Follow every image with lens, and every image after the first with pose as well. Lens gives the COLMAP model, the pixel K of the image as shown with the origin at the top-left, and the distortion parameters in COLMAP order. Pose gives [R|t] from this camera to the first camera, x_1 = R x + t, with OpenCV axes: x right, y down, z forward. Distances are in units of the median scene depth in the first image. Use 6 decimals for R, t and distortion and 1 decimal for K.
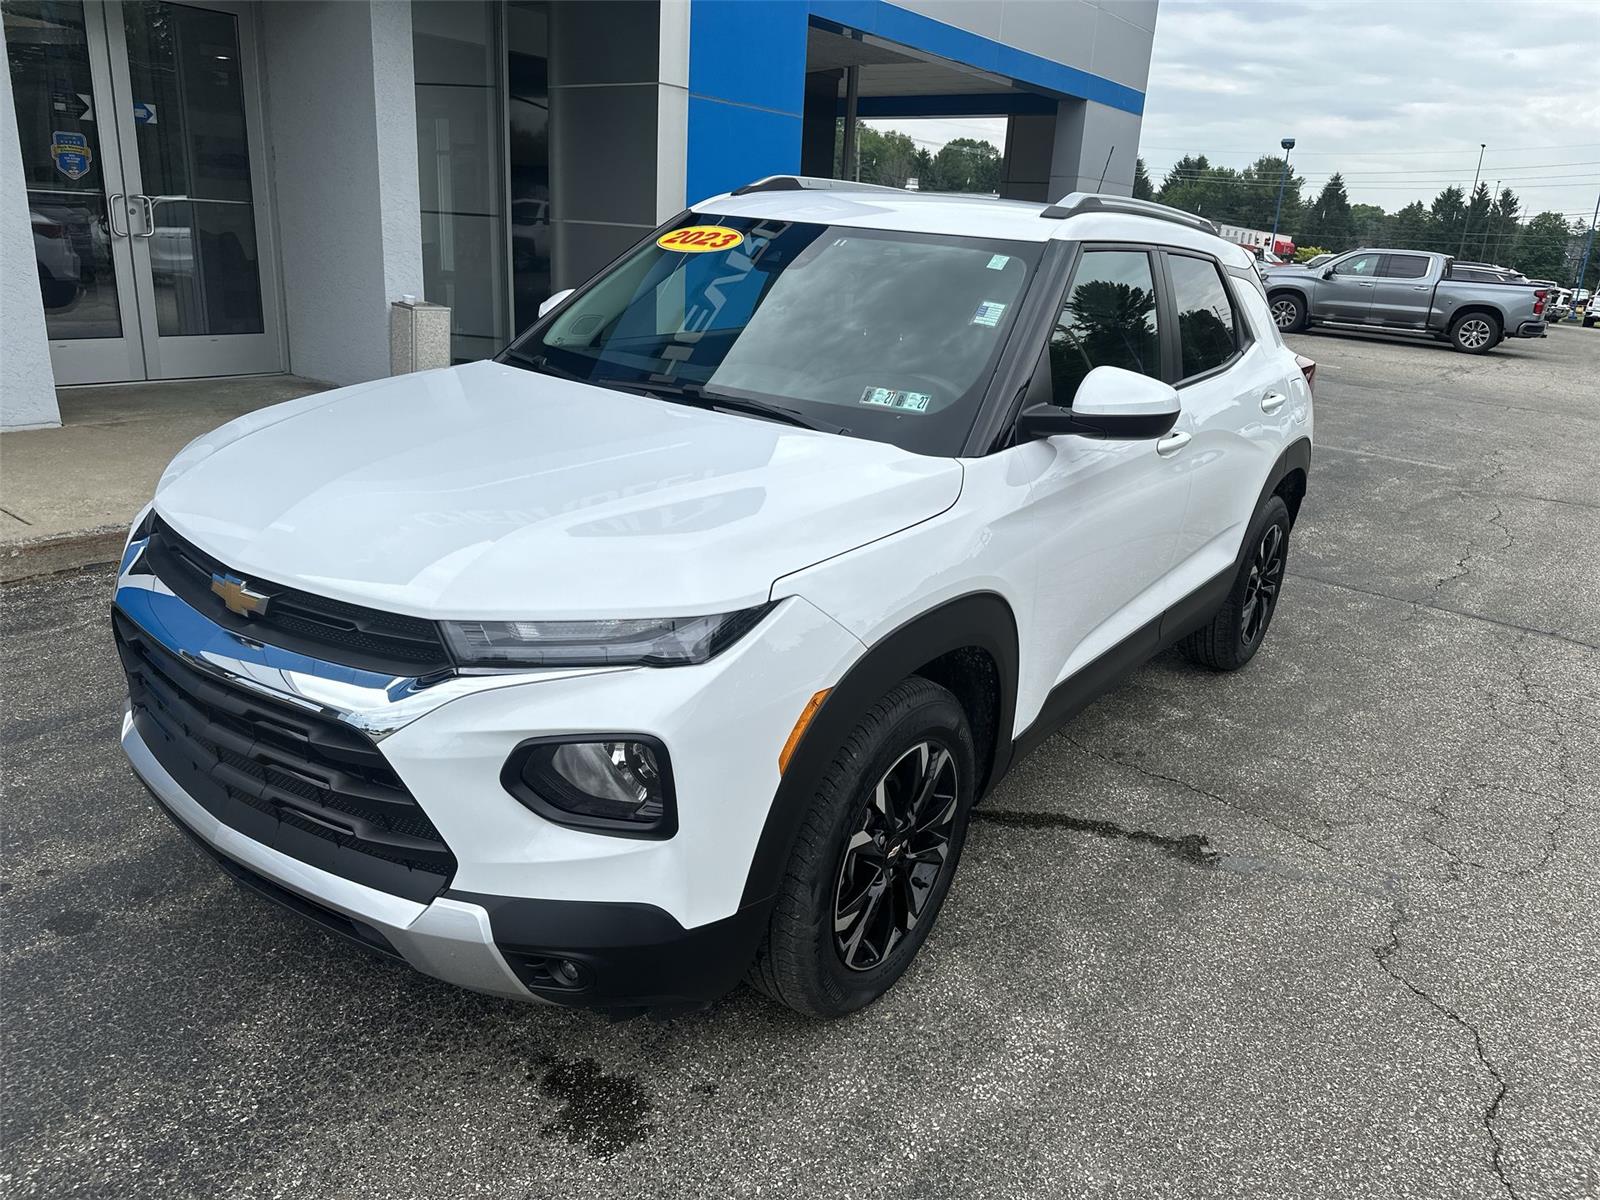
lens RADIAL K [[1144.8, 0, 818.6], [0, 1144.8, 595.6], [0, 0, 1]] dist [0.005614, -0.011932]
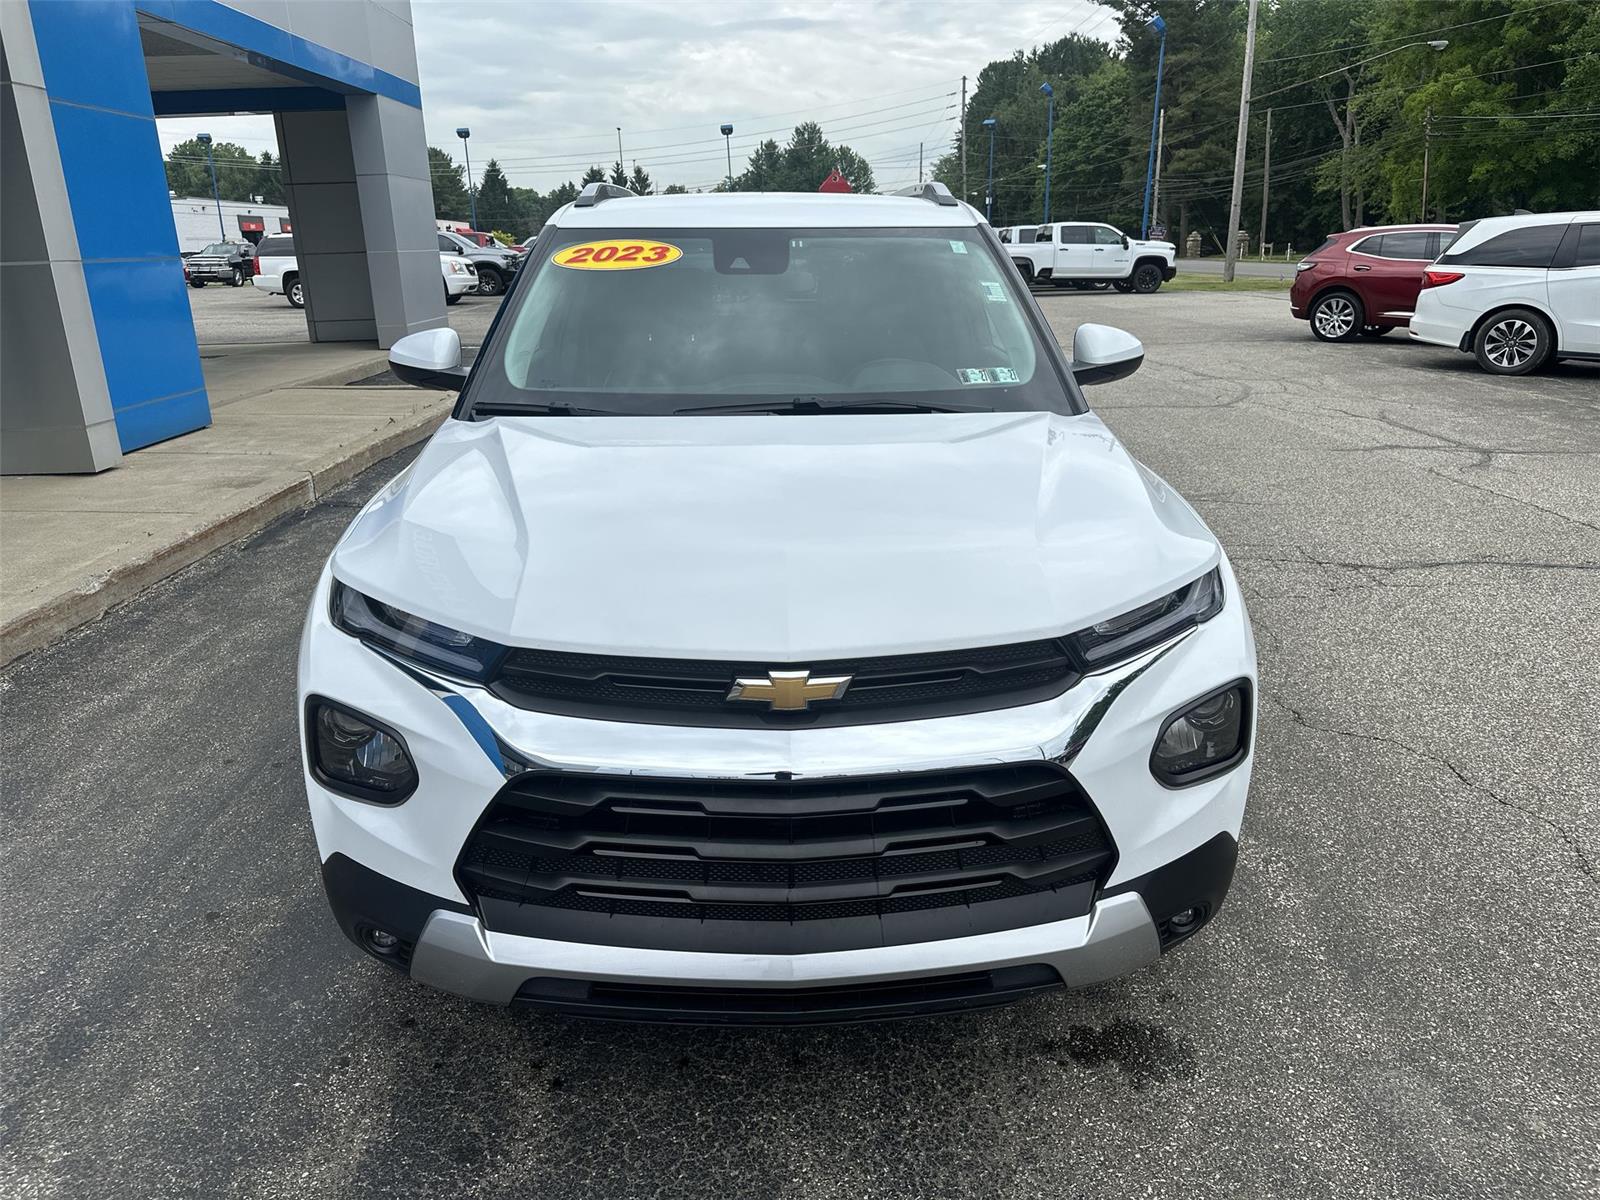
lens RADIAL K [[1140.3, 0, 800.0], [0, 1140.3, 600.0], [0, 0, 1]] dist [0.005847, -0.003631]
pose [[0.784560, -0.261865, 0.562043, -0.641711], [0.255564, 0.962436, 0.091672, -0.095267], [-0.564937, 0.071716, 0.822012, 0.184416]]
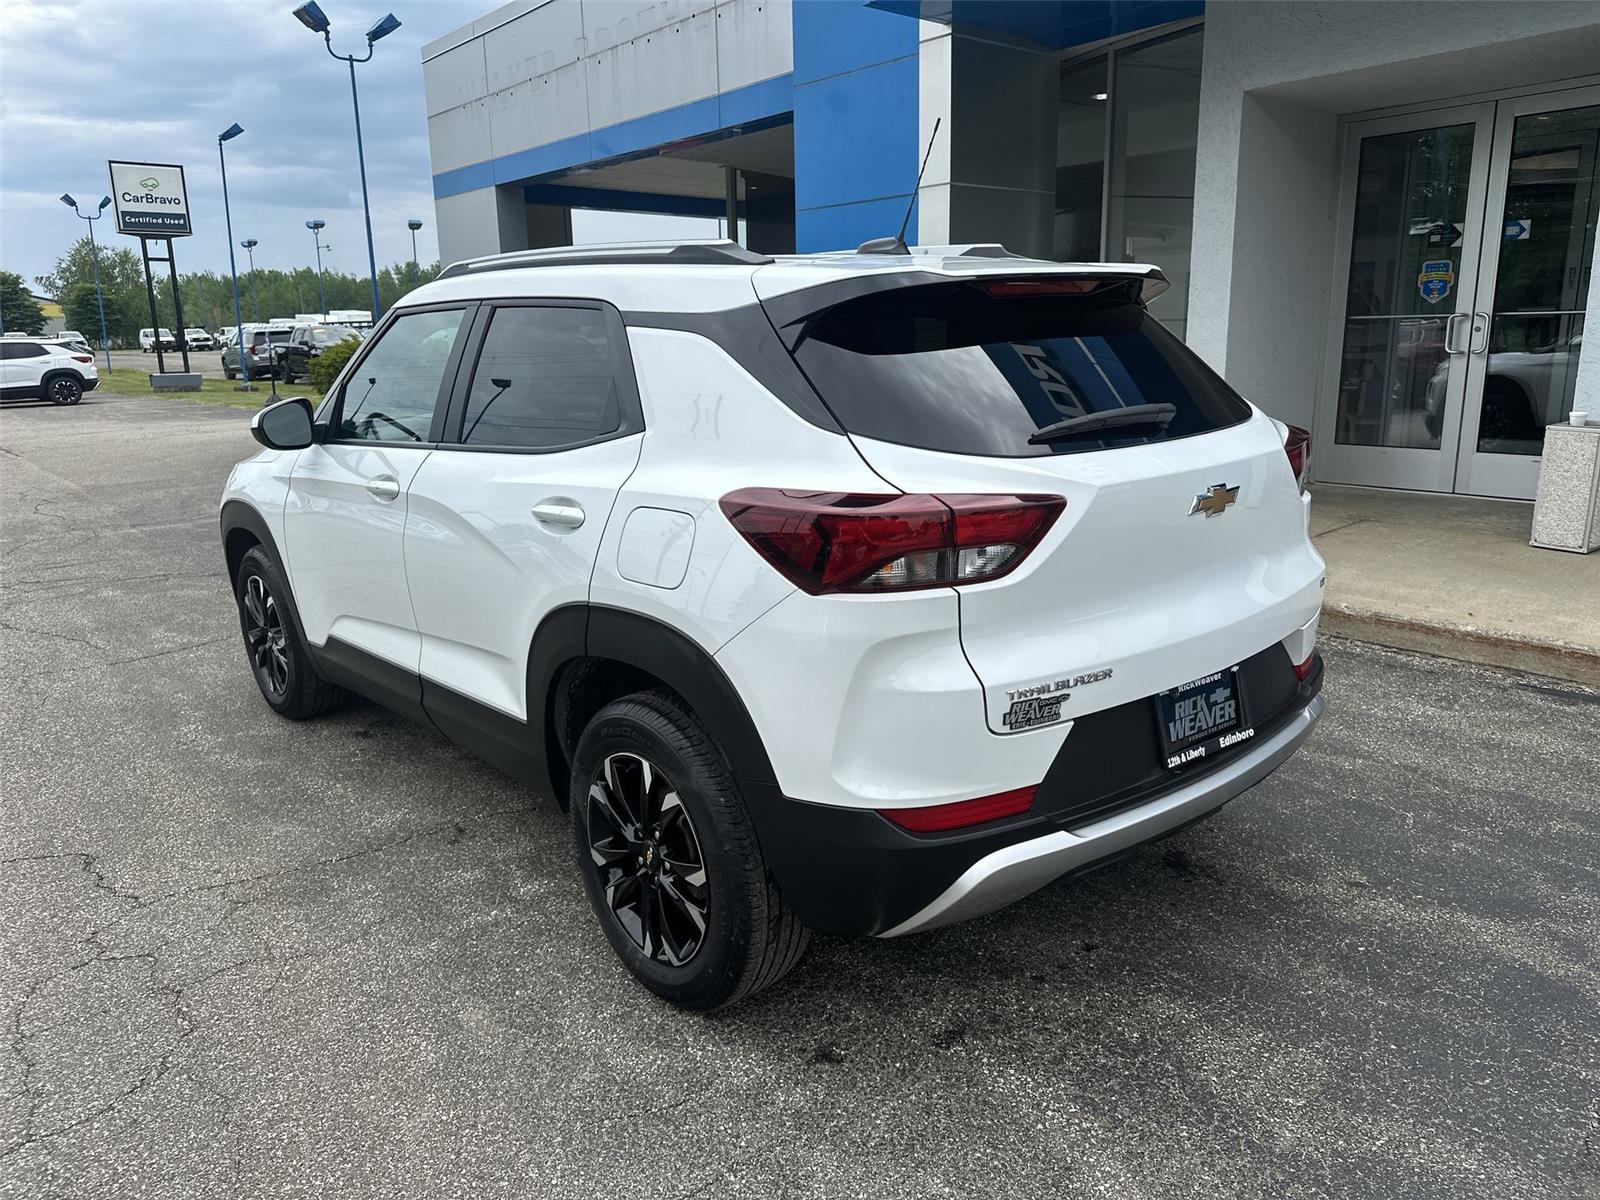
lens RADIAL K [[1158.5, 0, 800.4], [0, 1158.5, 591.2], [0, 0, 1]] dist [0.000855, -0.000978]
pose [[-0.246260, 0.156530, -0.956480, 1.328903], [-0.288673, 0.930236, 0.226558, -0.424701], [0.925216, 0.331902, -0.183894, 1.683558]]
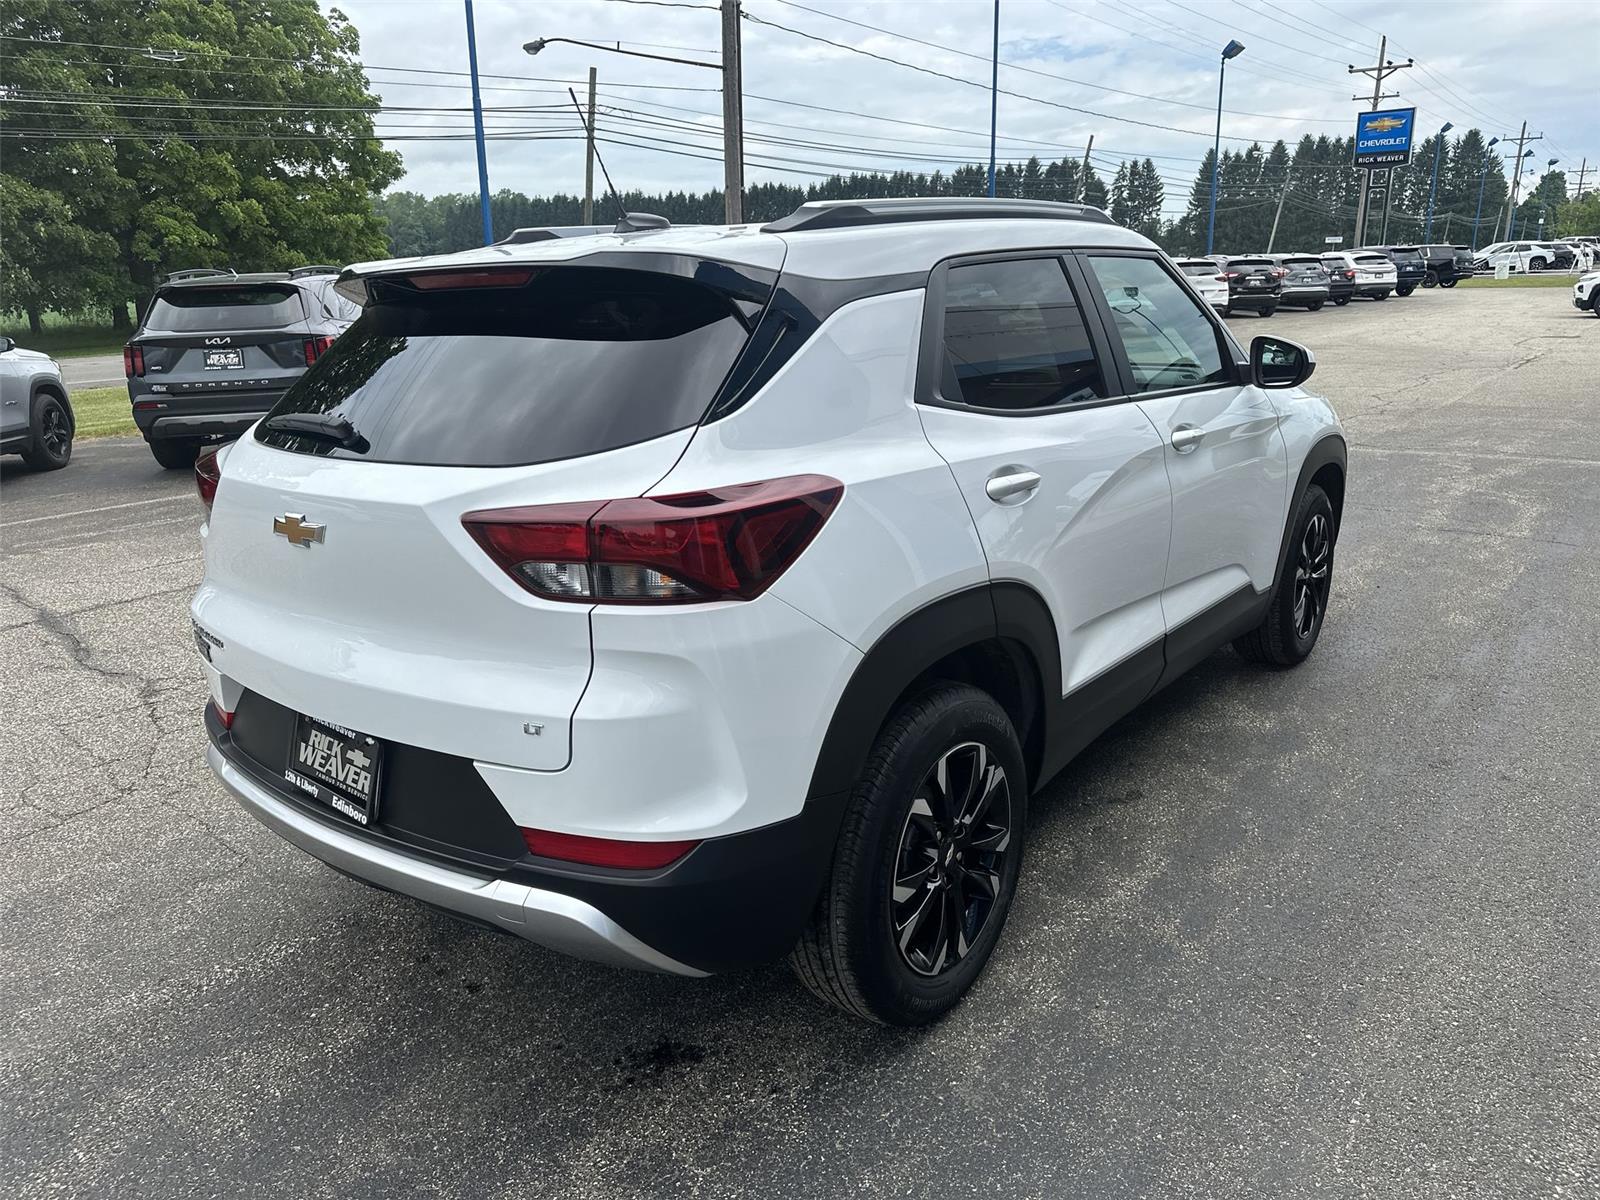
lens RADIAL K [[1140.3, 0, 800.0], [0, 1140.3, 600.0], [0, 0, 1]] dist [0.005847, -0.003631]
pose [[-0.998650, -0.044699, 0.026454, 0.176179], [-0.022613, 0.832671, 0.553306, -0.740262], [-0.046760, 0.551961, -0.832558, 2.365129]]
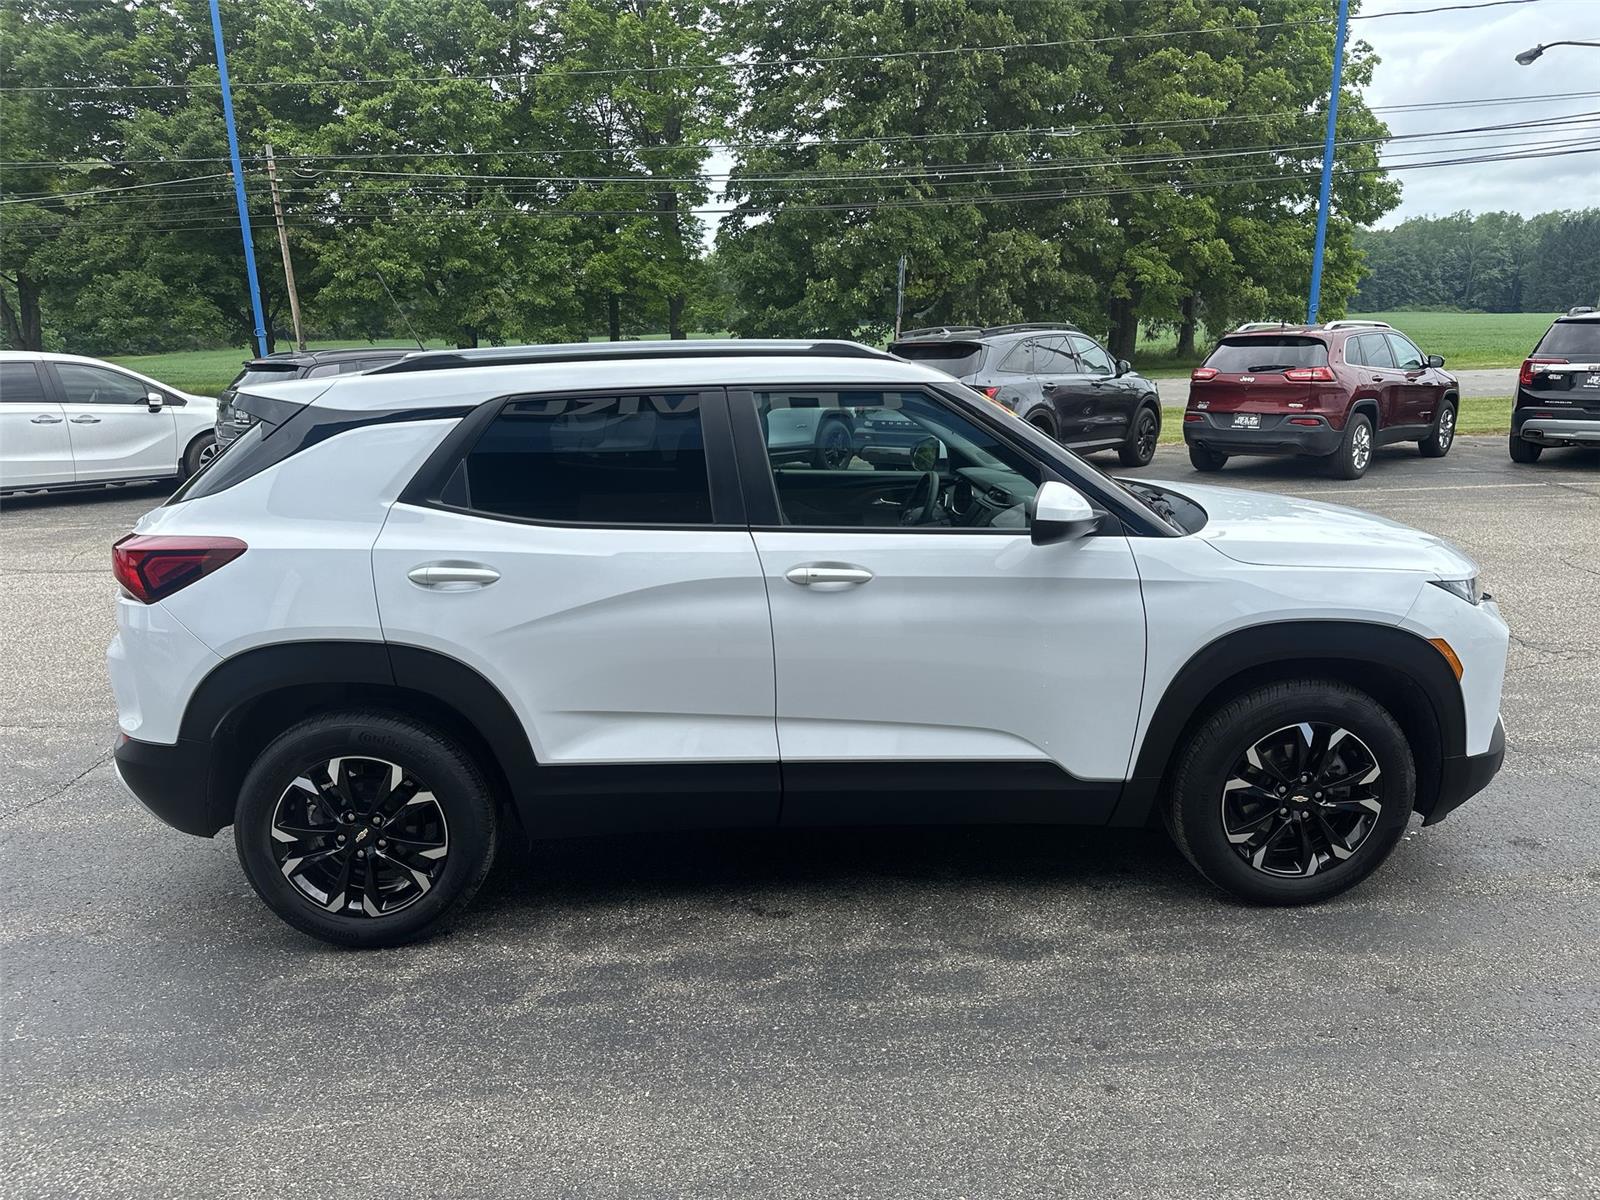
lens RADIAL K [[1112.1, 0, 796.2], [0, 1112.1, 634.0], [0, 0, 1]] dist [0.004377, -0.006744]
pose [[-0.630452, -0.254664, 0.733264, -0.878408], [0.214933, 0.850443, 0.480157, -0.734465], [-0.745878, 0.460319, -0.481428, 1.917466]]
